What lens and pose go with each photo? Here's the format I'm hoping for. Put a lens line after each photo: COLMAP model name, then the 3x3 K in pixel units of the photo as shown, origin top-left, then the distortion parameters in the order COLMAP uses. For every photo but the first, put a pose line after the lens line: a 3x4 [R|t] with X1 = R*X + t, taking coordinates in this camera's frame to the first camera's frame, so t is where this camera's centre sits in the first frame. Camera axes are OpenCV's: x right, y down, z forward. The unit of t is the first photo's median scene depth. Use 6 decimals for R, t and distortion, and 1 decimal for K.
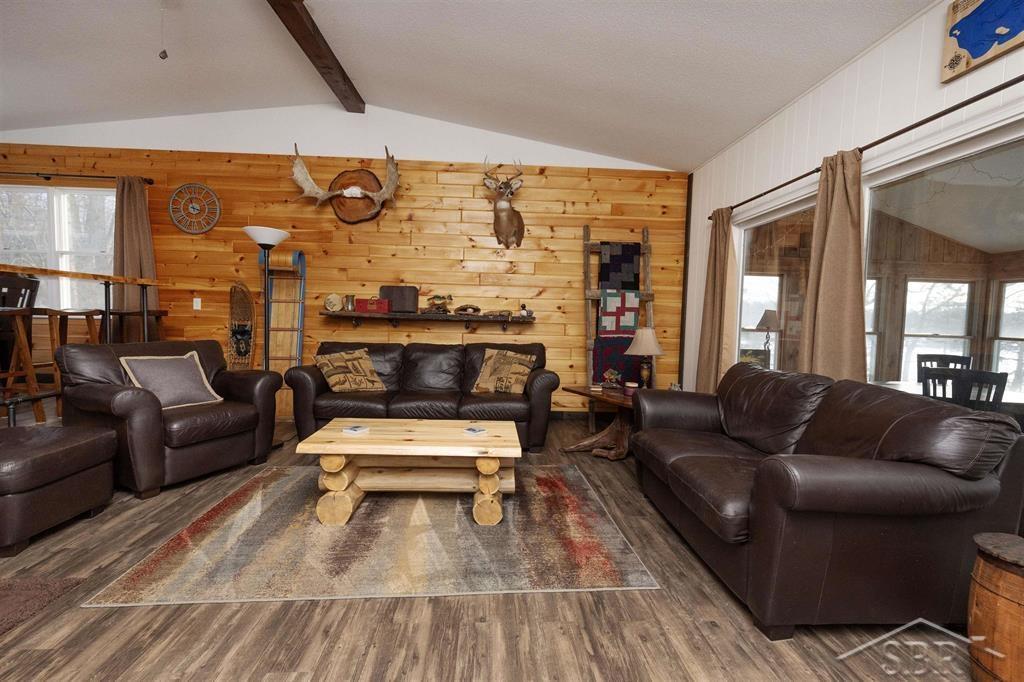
lens RADIAL K [[459.8, 0, 510.8], [0, 459.8, 340.4], [0, 0, 1]] dist [0.008393, -0.000819]
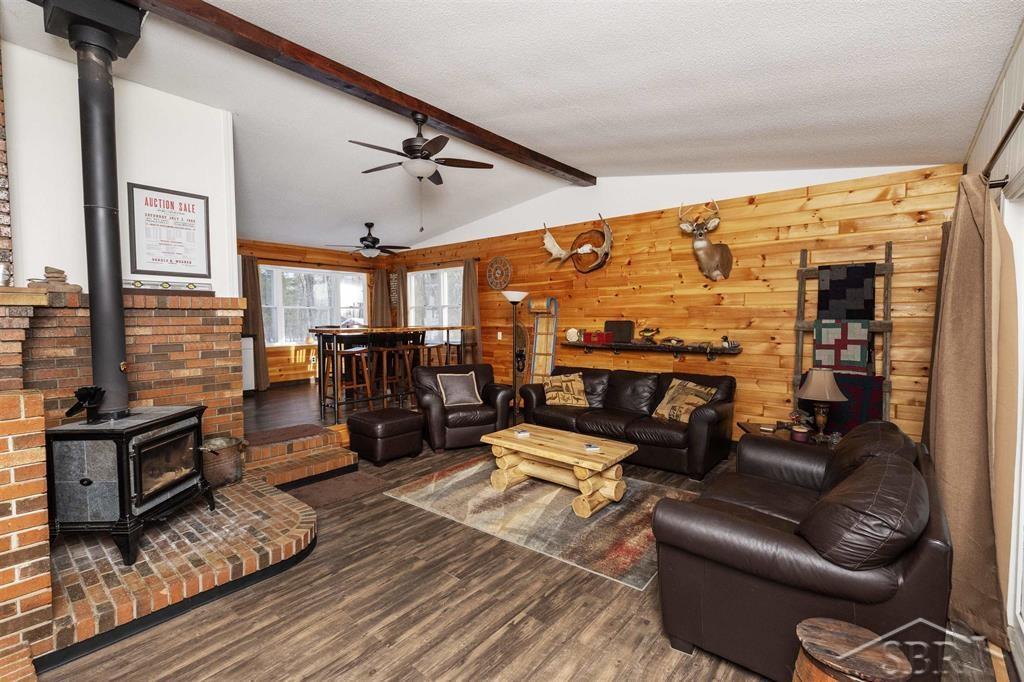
lens RADIAL K [[459.8, 0, 510.3], [0, 459.8, 338.8], [0, 0, 1]] dist [0.008393, -0.000819]
pose [[0.729358, 0.003883, -0.684121, 0.389649], [-0.012316, 0.999896, -0.007456, -0.060092], [0.684021, 0.013863, 0.729330, -0.078079]]
